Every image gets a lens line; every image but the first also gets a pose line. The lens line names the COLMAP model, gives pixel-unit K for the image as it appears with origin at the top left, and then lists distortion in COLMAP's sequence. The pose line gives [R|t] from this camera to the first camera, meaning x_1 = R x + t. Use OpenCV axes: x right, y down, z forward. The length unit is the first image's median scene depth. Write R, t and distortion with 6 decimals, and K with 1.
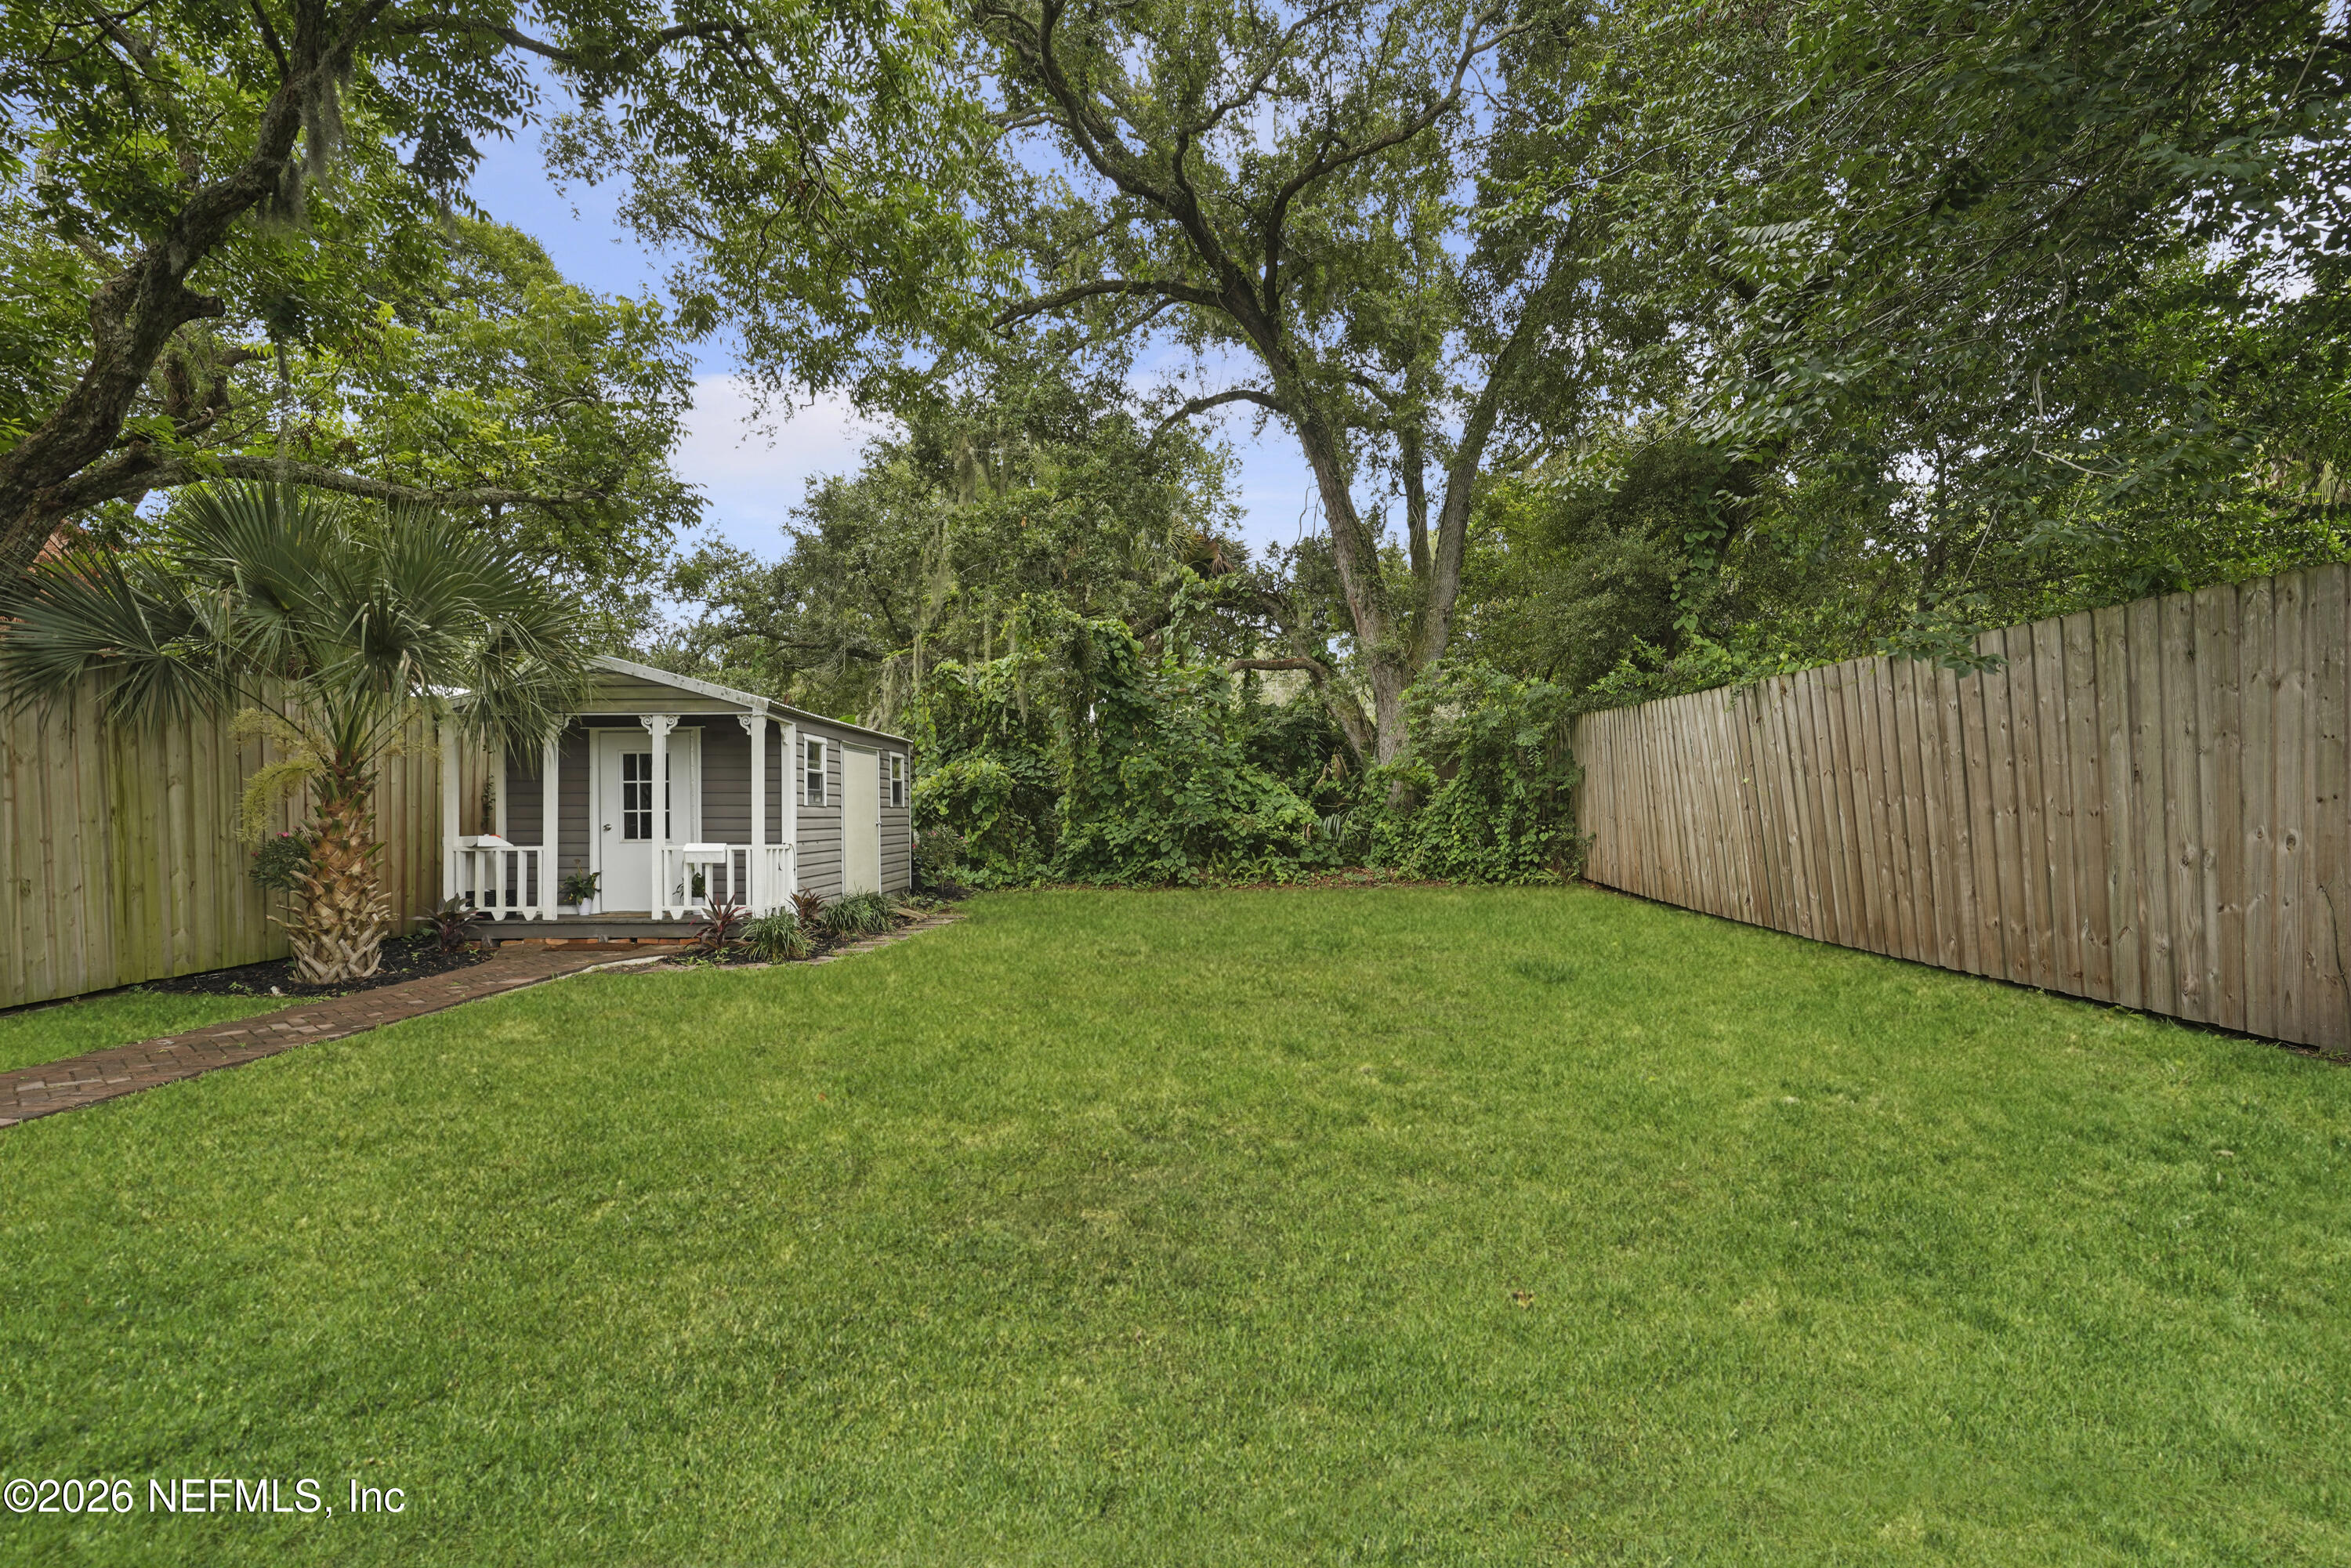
lens RADIAL K [[1180.6, 0, 1193.2], [0, 1180.6, 795.4], [0, 0, 1]] dist [-0.000244, 0.000071]
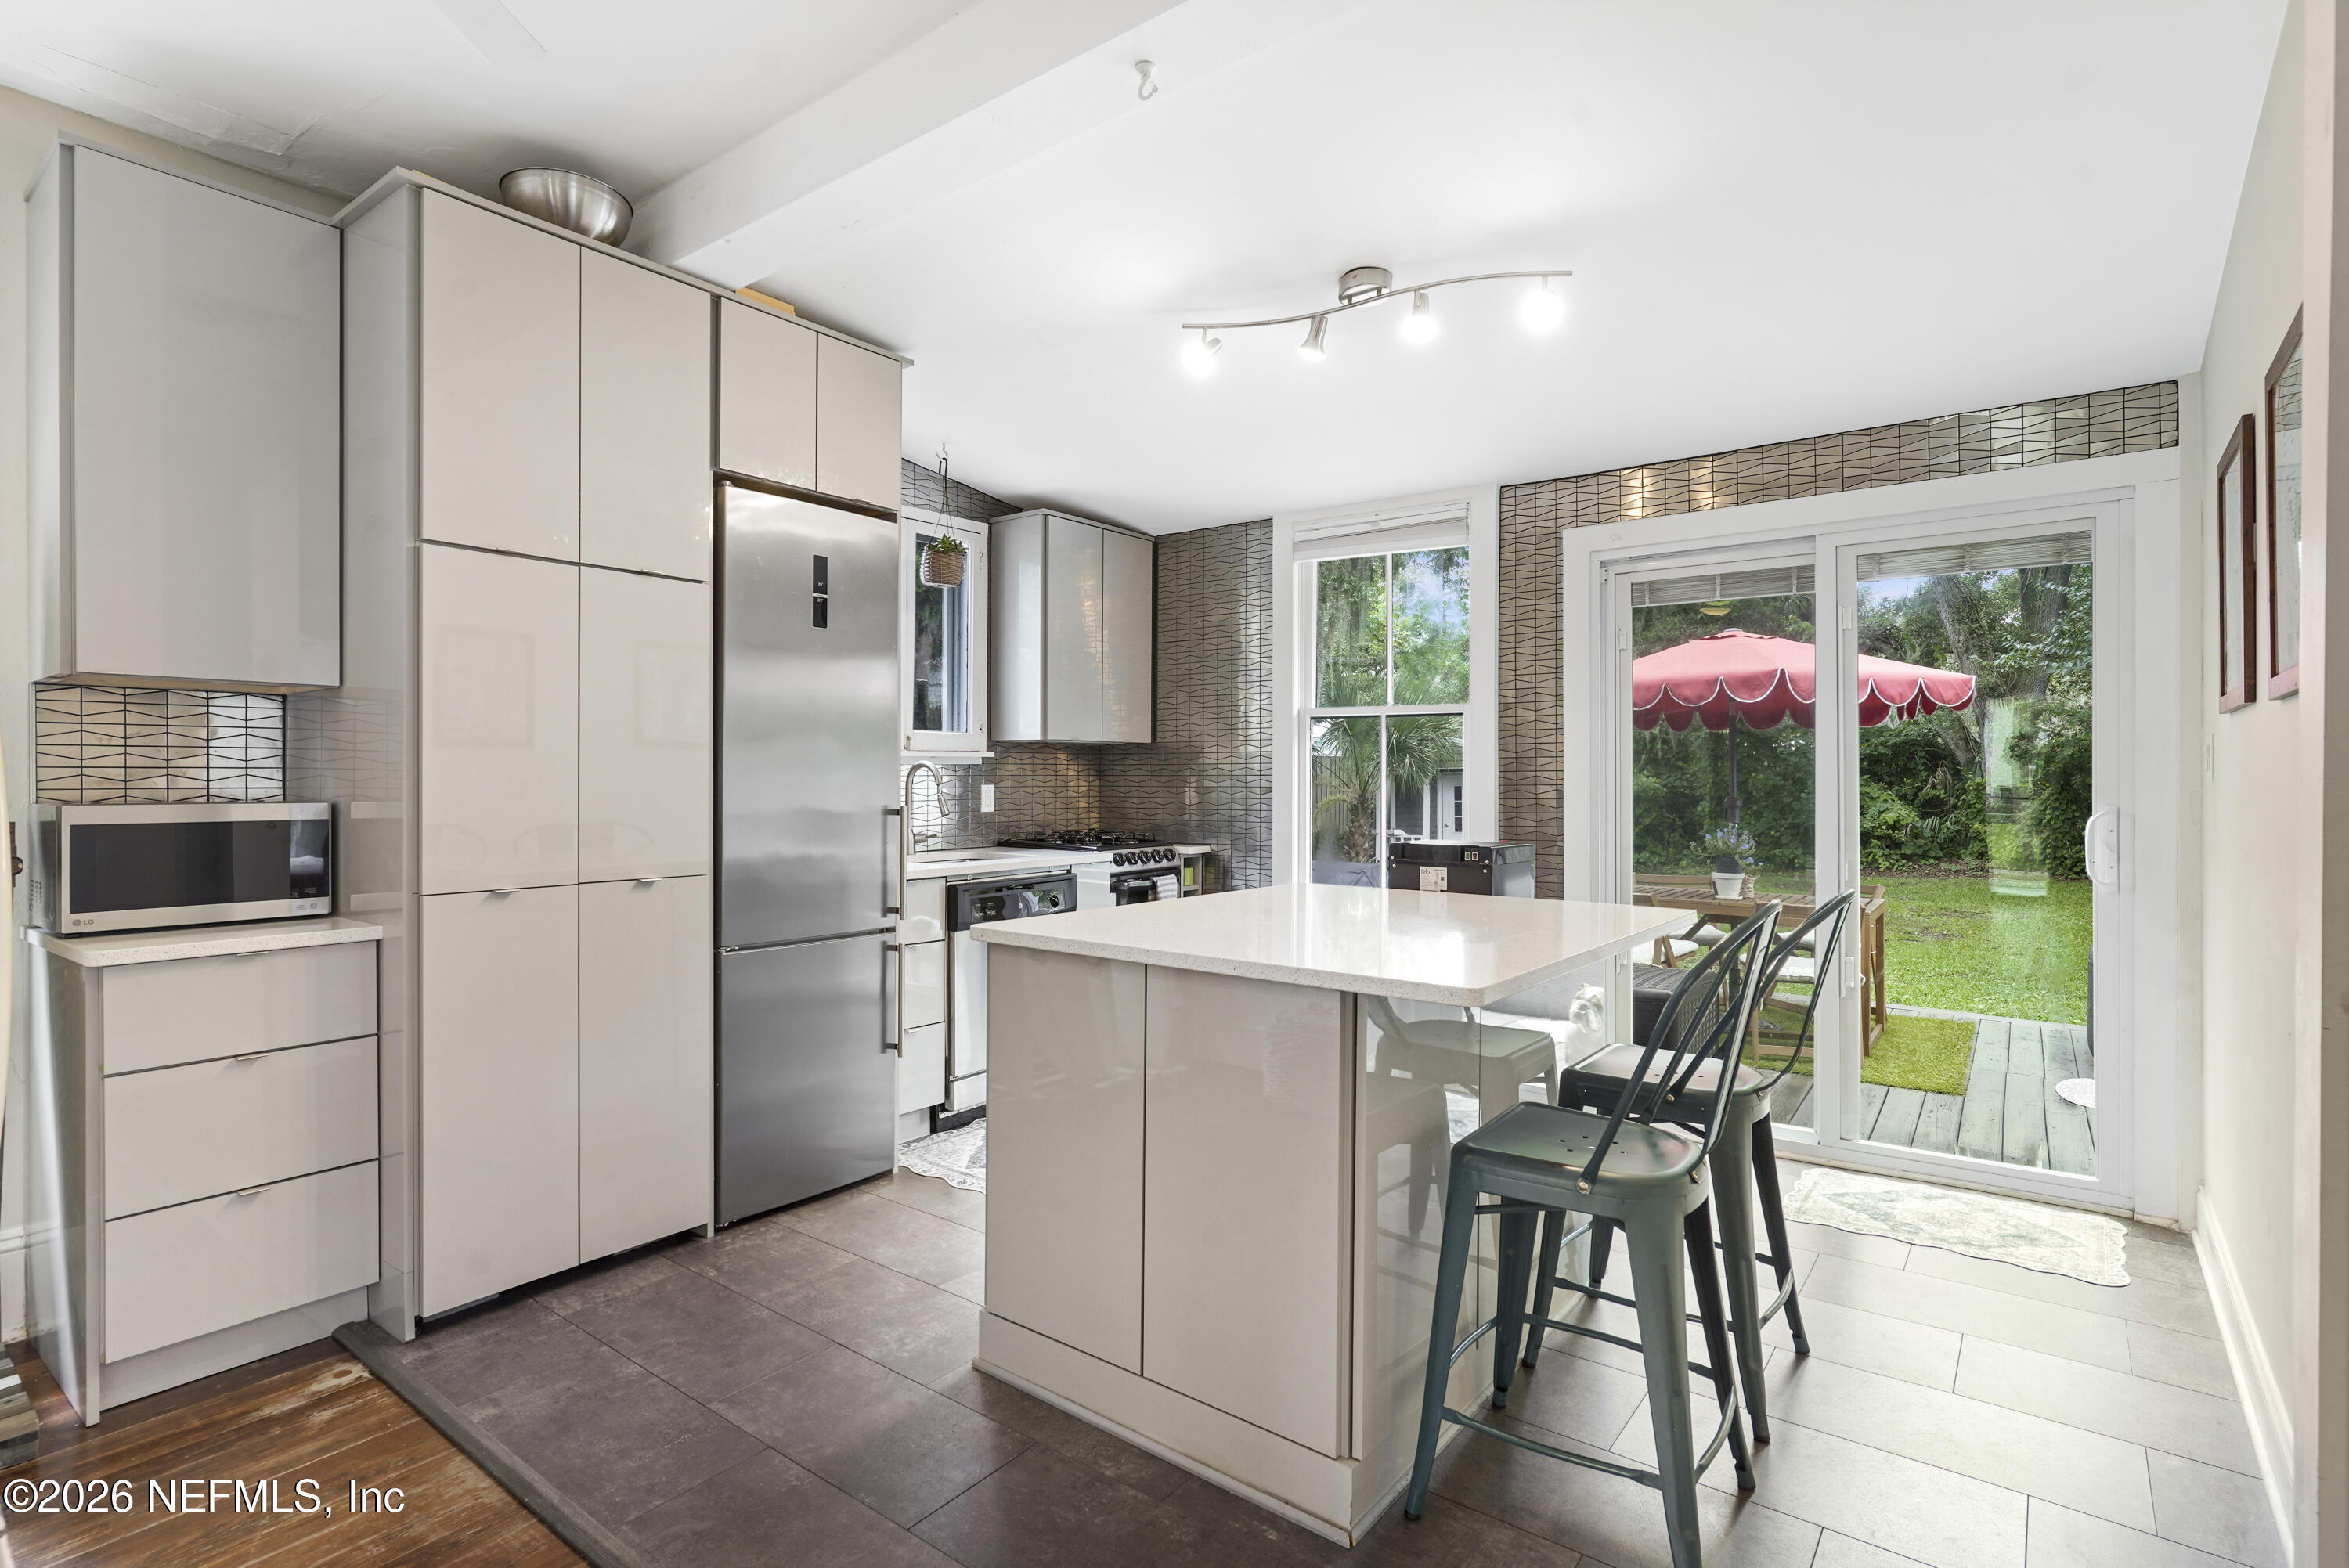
lens RADIAL K [[1171.6, 0, 1178.9], [0, 1171.6, 772.8], [0, 0, 1]] dist [-0.003075, -0.000178]
pose [[0.868578, -0.004622, -0.495531, 0.037982], [0.004862, 0.999988, -0.000805, -0.035959], [0.495529, -0.001710, 0.868590, -0.525224]]
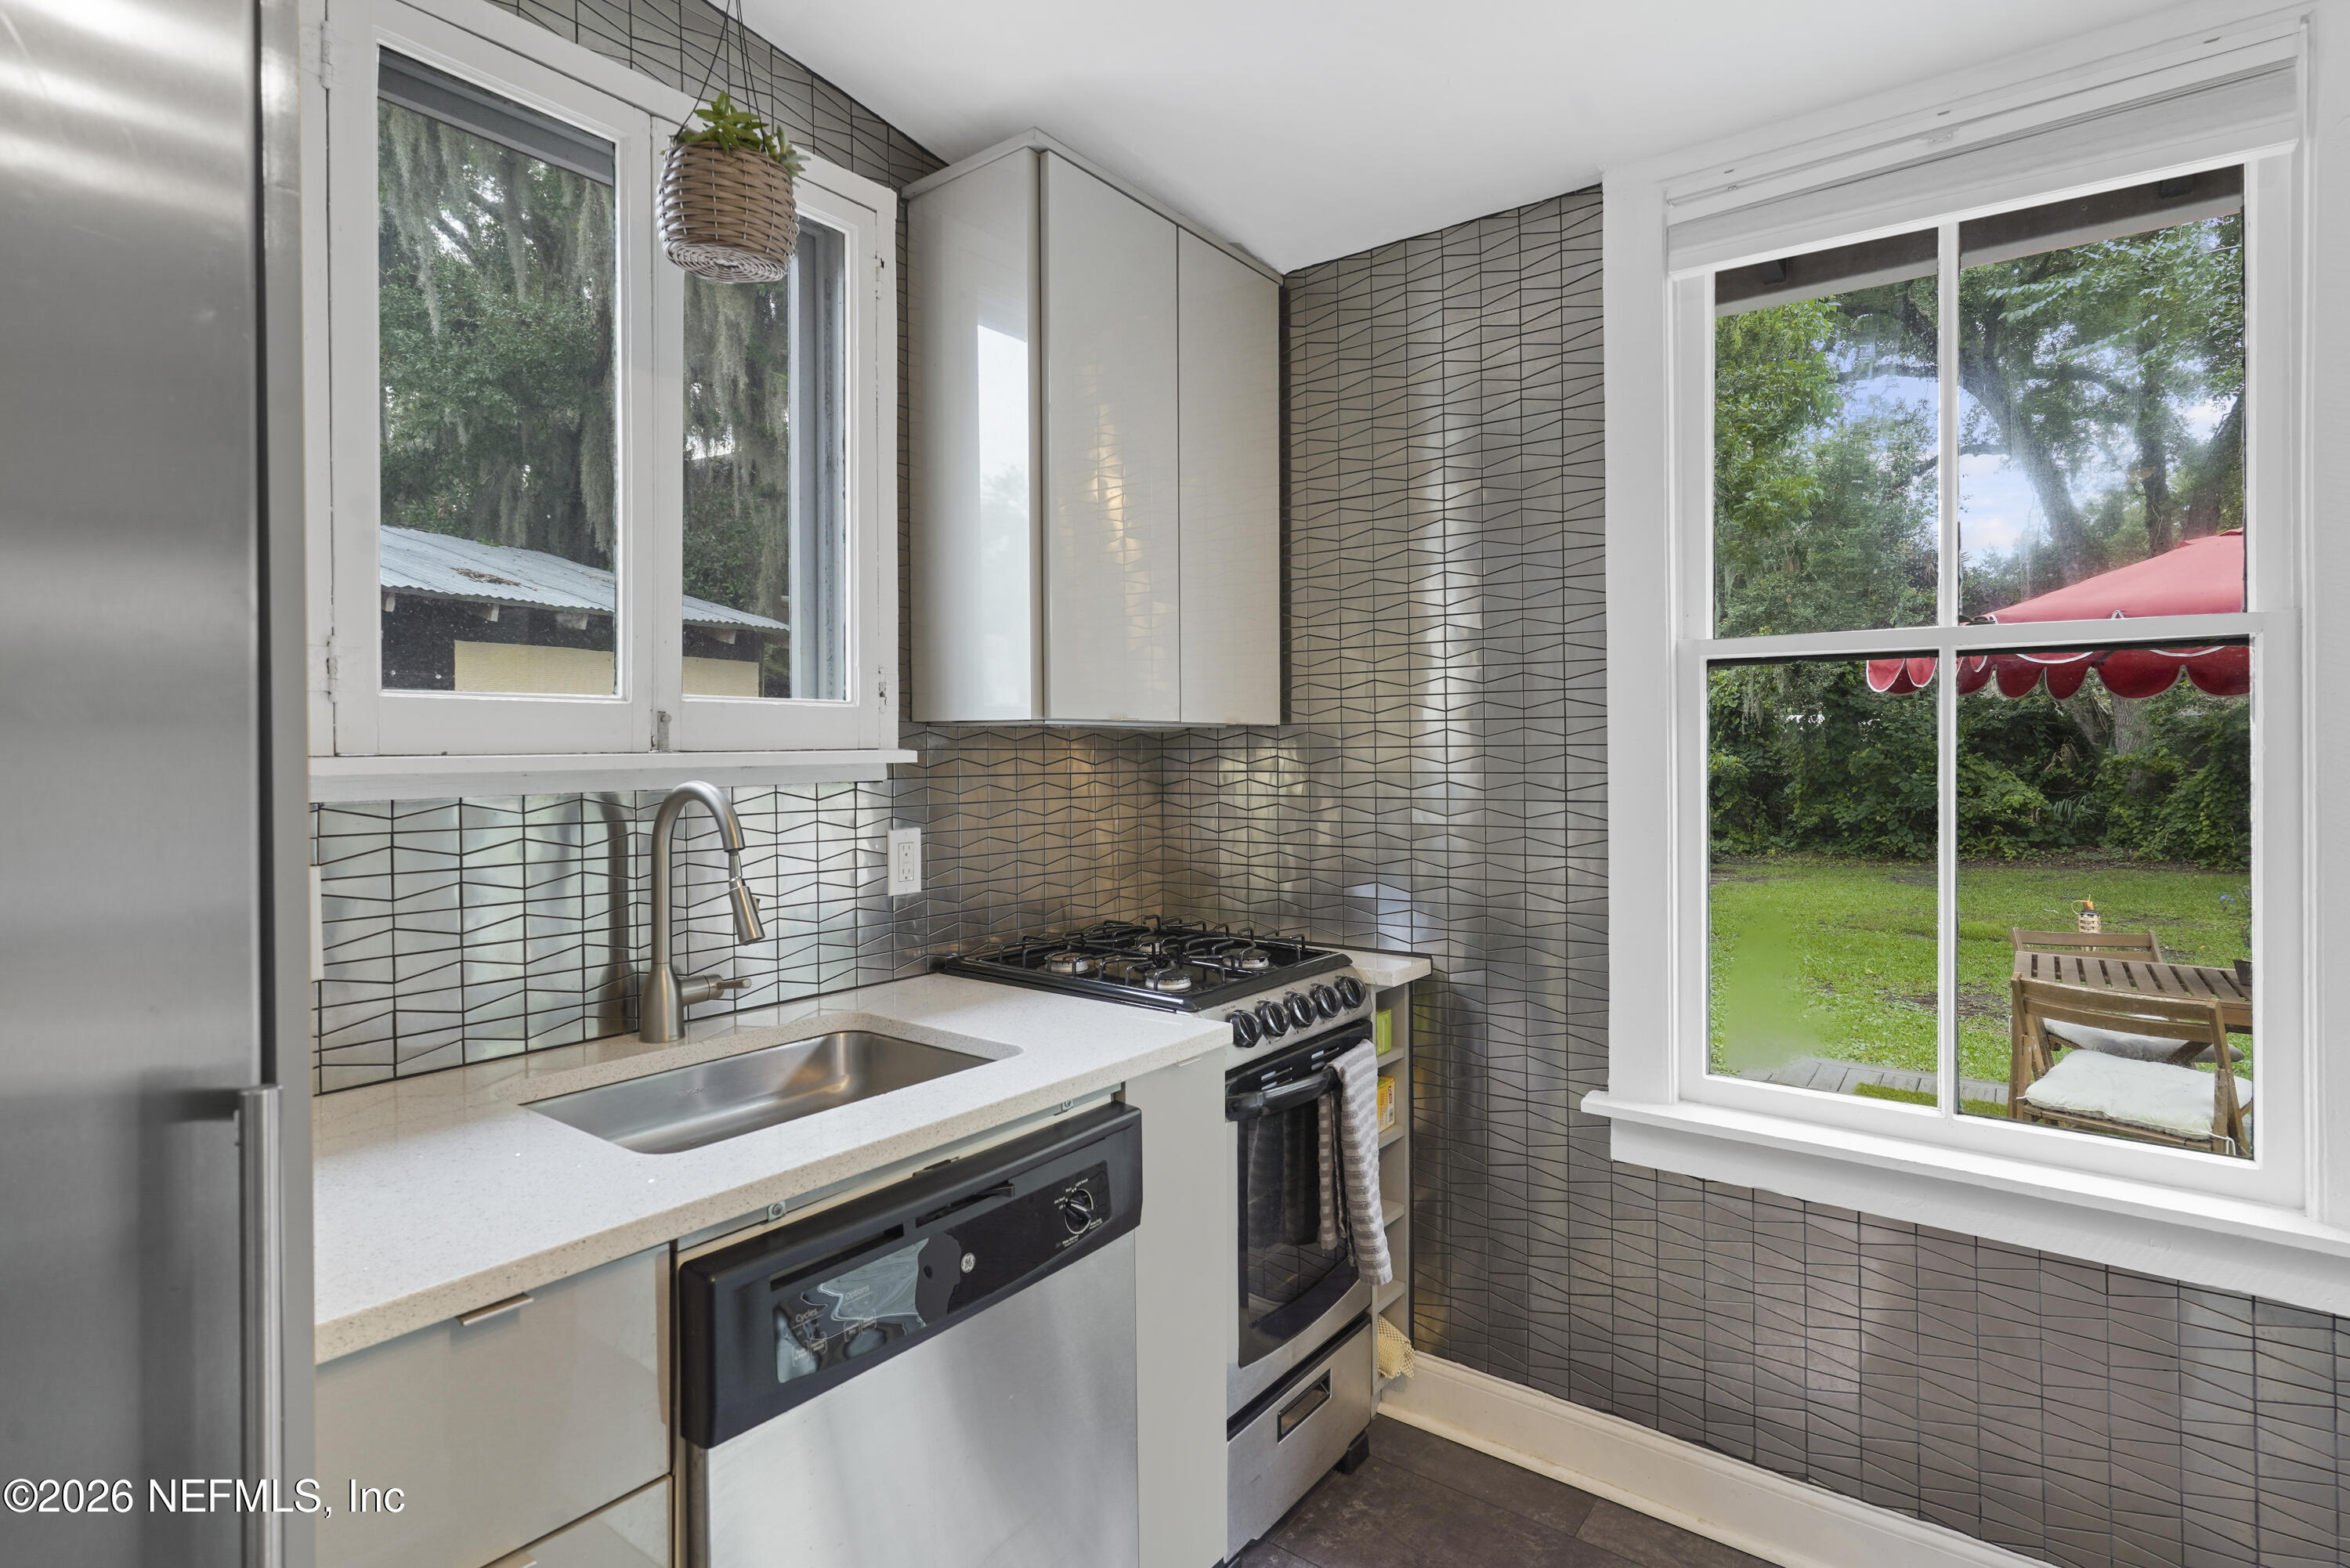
lens RADIAL K [[1153.2, 0, 1178.7], [0, 1153.2, 752.1], [0, 0, 1]] dist [0.002805, -0.000417]
pose [[0.862049, -0.010541, -0.506715, -0.053380], [0.012040, 0.999927, -0.000318, -0.040400], [0.506682, -0.005827, 0.862113, -0.397854]]
